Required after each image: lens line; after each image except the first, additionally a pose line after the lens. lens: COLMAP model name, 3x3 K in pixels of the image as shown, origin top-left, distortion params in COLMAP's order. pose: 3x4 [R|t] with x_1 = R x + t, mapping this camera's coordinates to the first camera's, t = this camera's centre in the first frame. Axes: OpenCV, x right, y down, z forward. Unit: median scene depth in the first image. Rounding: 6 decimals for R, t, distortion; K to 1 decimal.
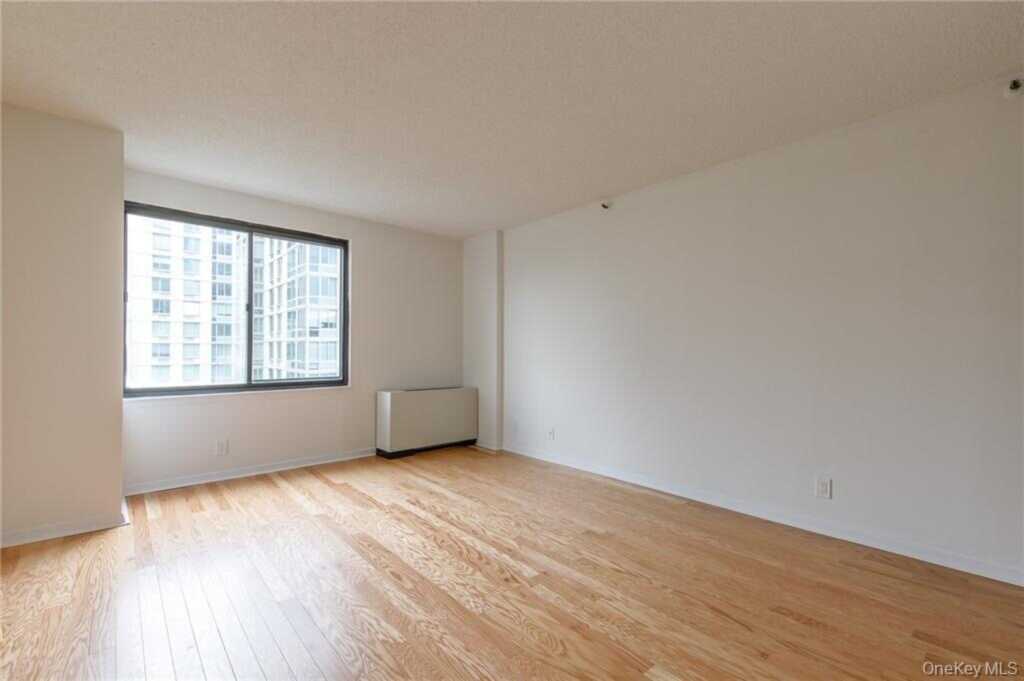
lens RADIAL K [[459.7, 0, 509.8], [0, 459.7, 346.0], [0, 0, 1]] dist [0.002612, 0.000381]
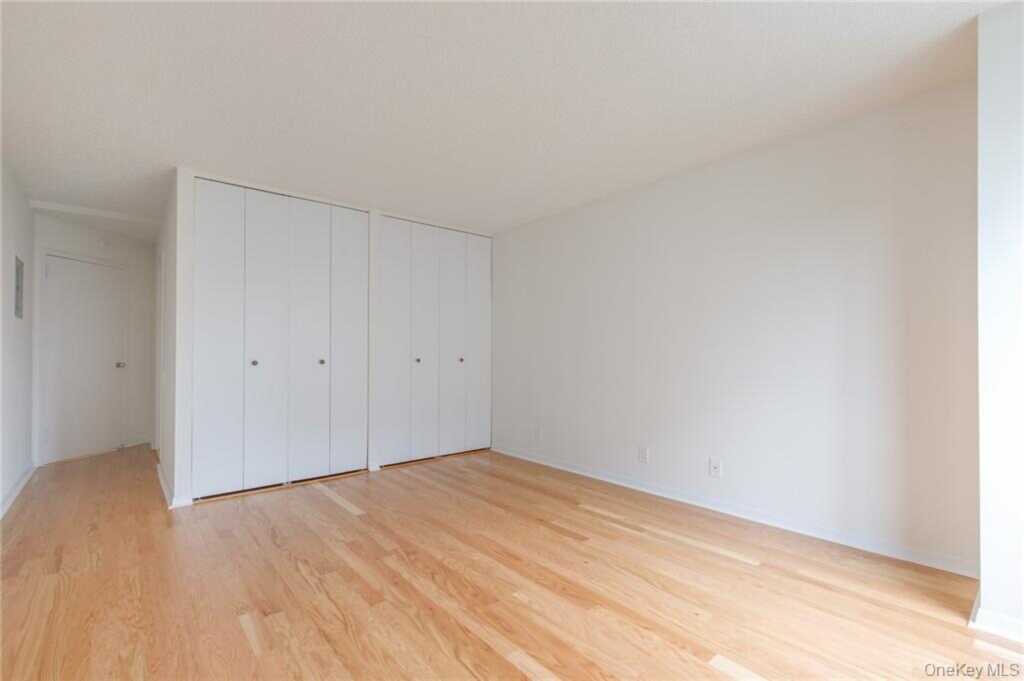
lens RADIAL K [[459.7, 0, 509.8], [0, 459.7, 346.0], [0, 0, 1]] dist [0.002612, 0.000381]
pose [[-0.999908, -0.002951, 0.013276, -0.215020], [-0.003198, 0.999820, -0.018680, 0.013335], [-0.013218, -0.018720, -0.999737, 1.806187]]
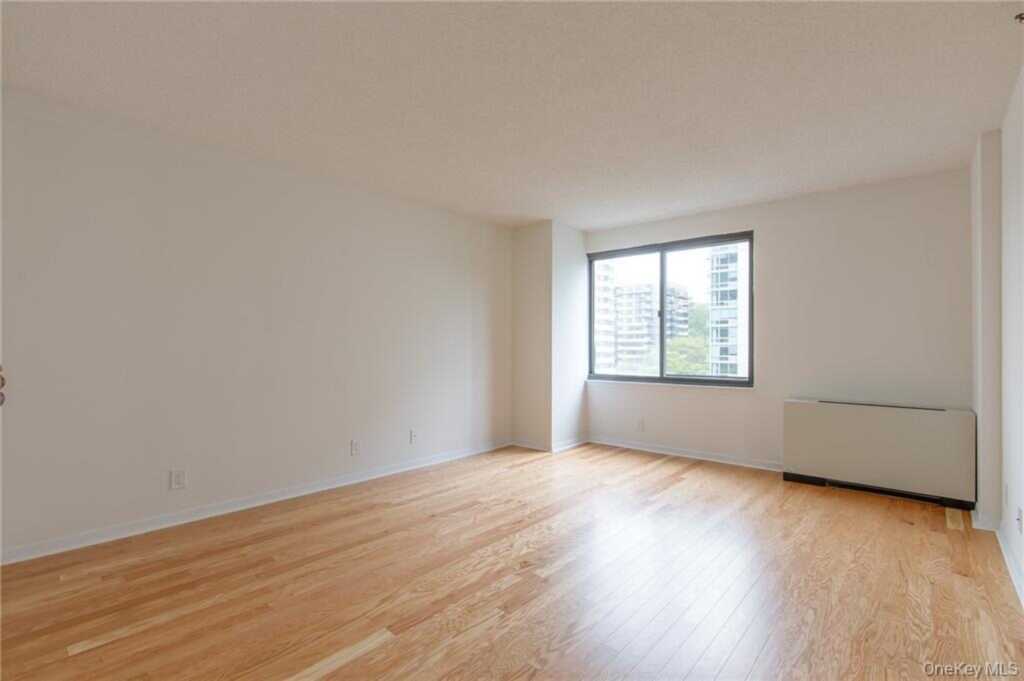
lens RADIAL K [[459.7, 0, 509.8], [0, 459.7, 346.0], [0, 0, 1]] dist [0.002612, 0.000381]
pose [[0.118918, -0.006649, -0.992882, 0.888139], [0.005491, 0.999967, -0.006038, 0.009341], [0.992889, -0.004733, 0.118951, 0.707819]]
